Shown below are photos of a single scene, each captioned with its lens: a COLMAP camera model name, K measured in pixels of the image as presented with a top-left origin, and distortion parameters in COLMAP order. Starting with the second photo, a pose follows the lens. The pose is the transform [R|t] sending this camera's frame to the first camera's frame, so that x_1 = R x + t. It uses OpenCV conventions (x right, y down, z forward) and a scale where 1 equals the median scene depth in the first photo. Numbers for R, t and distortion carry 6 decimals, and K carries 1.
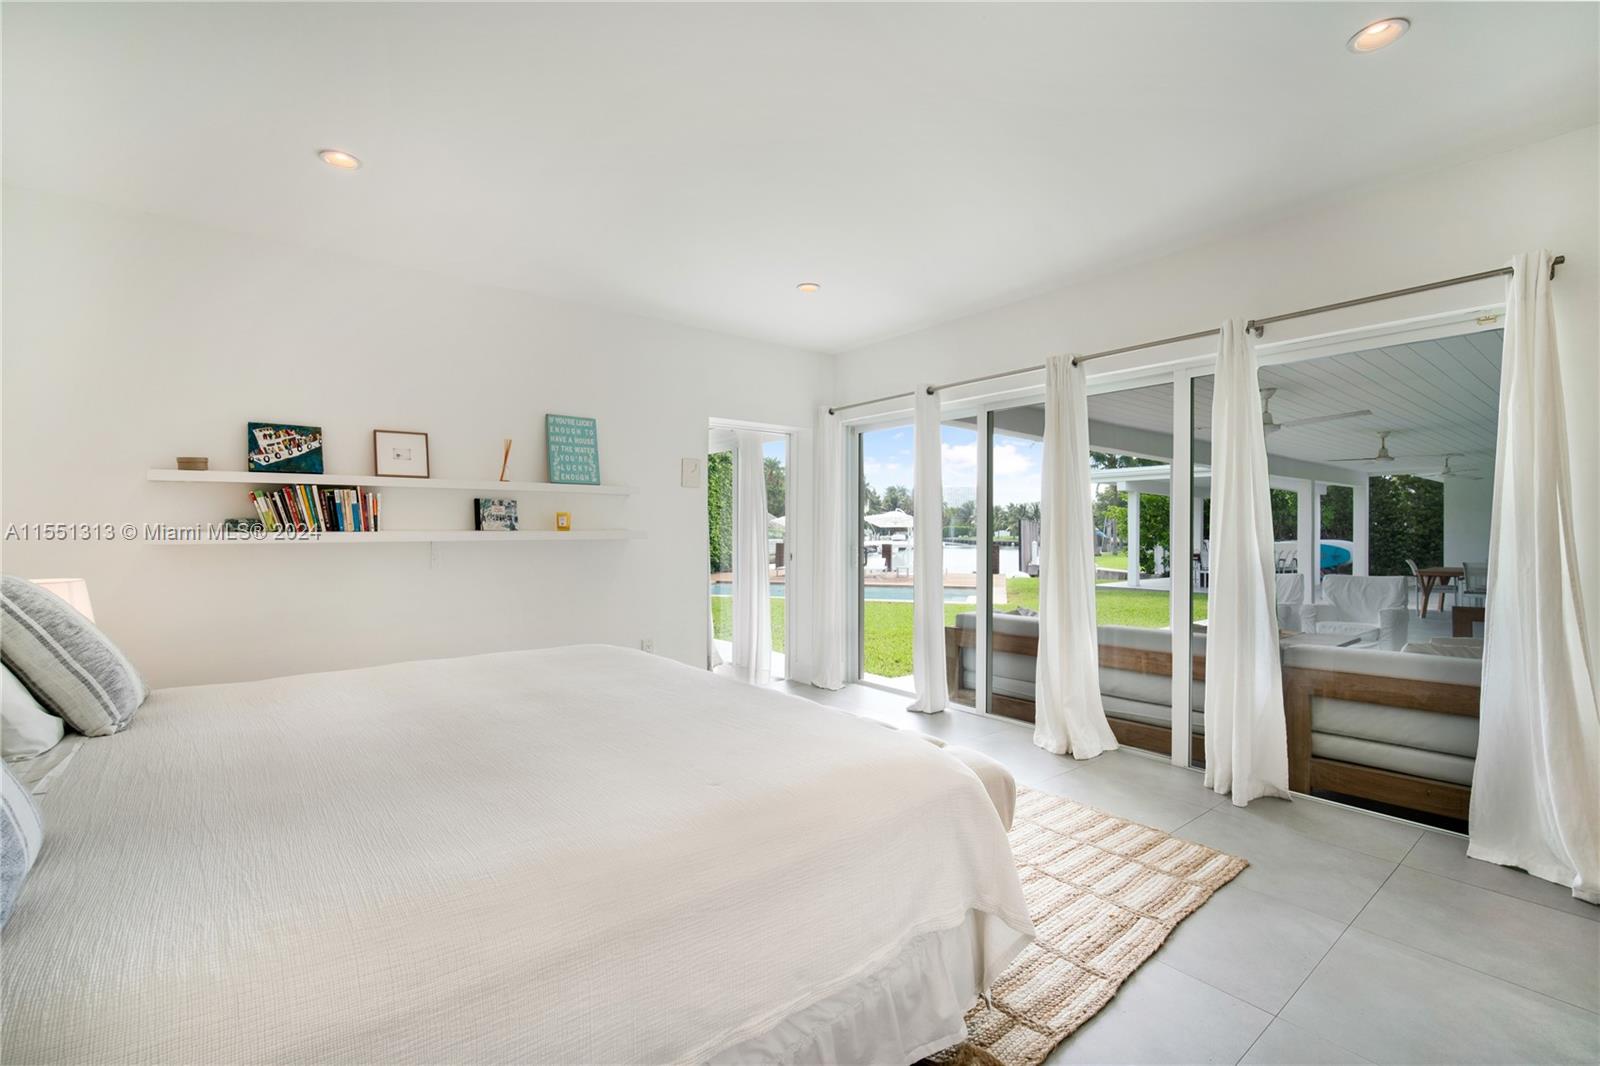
lens RADIAL K [[696.9, 0, 800.9], [0, 696.9, 533.7], [0, 0, 1]] dist [-0.008189, 0.002350]
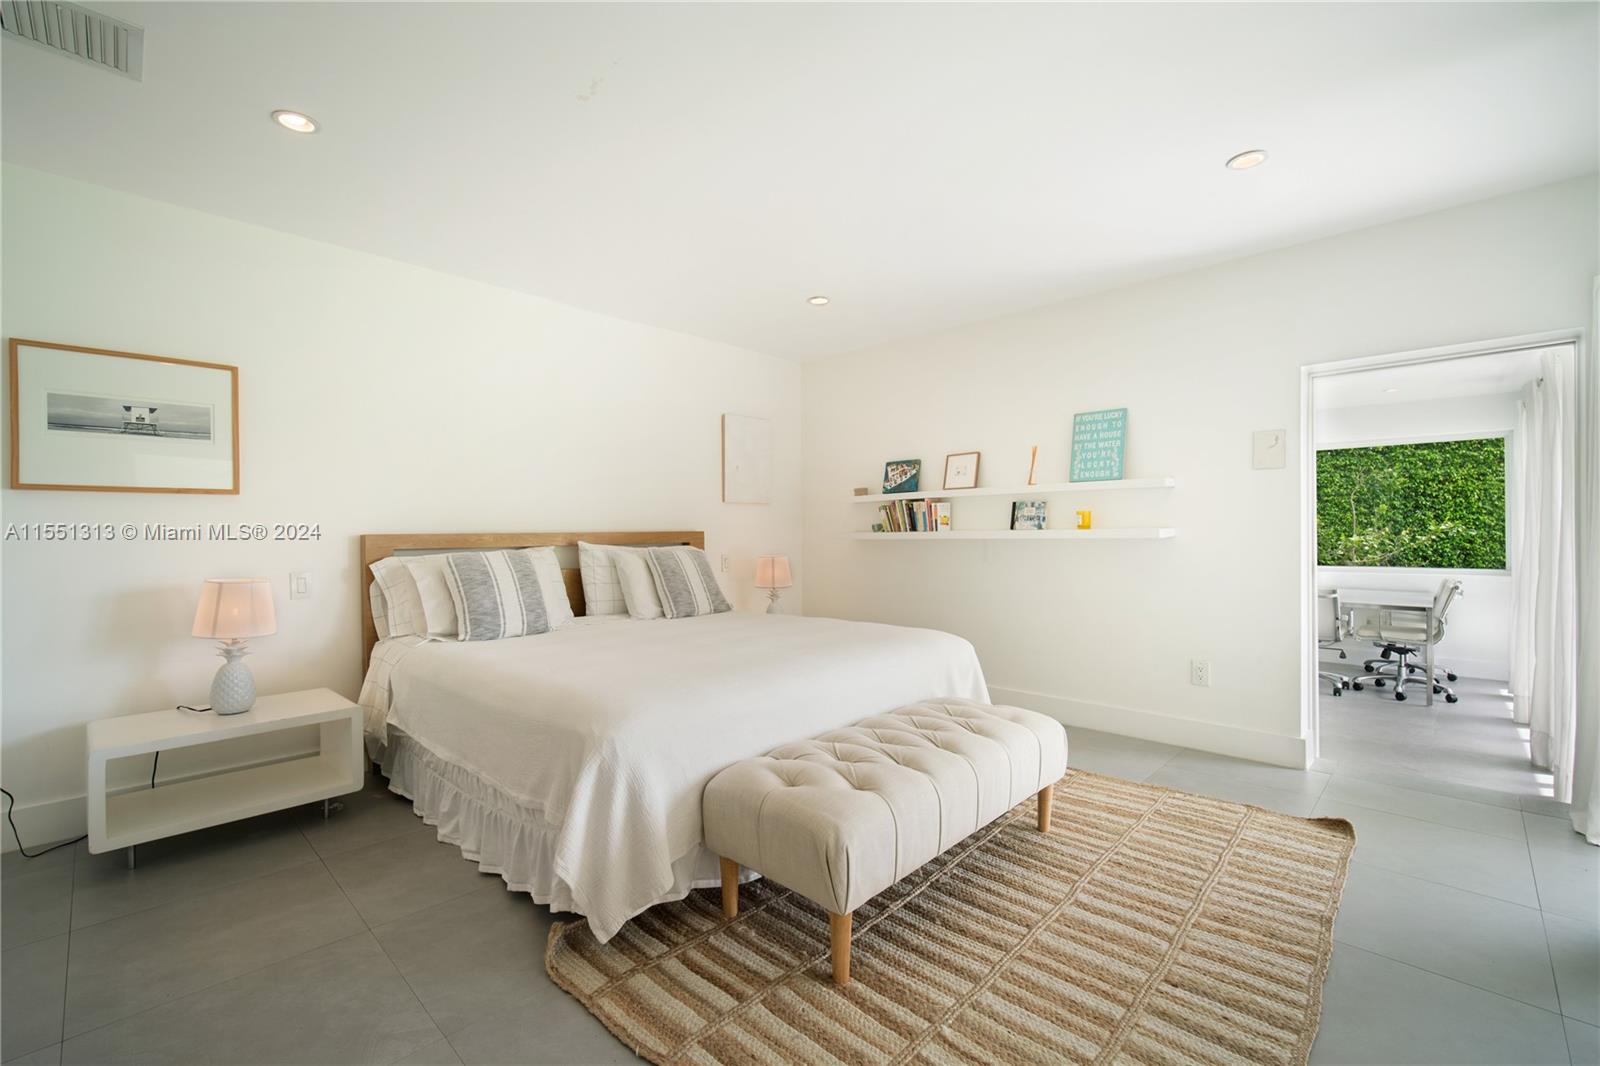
lens RADIAL K [[696.9, 0, 799.6], [0, 696.9, 528.4], [0, 0, 1]] dist [-0.008189, 0.002350]
pose [[0.137367, -0.007103, -0.990495, 0.699428], [0.006326, 0.999960, -0.006294, -0.001995], [0.990500, -0.005402, 0.137406, 0.553897]]
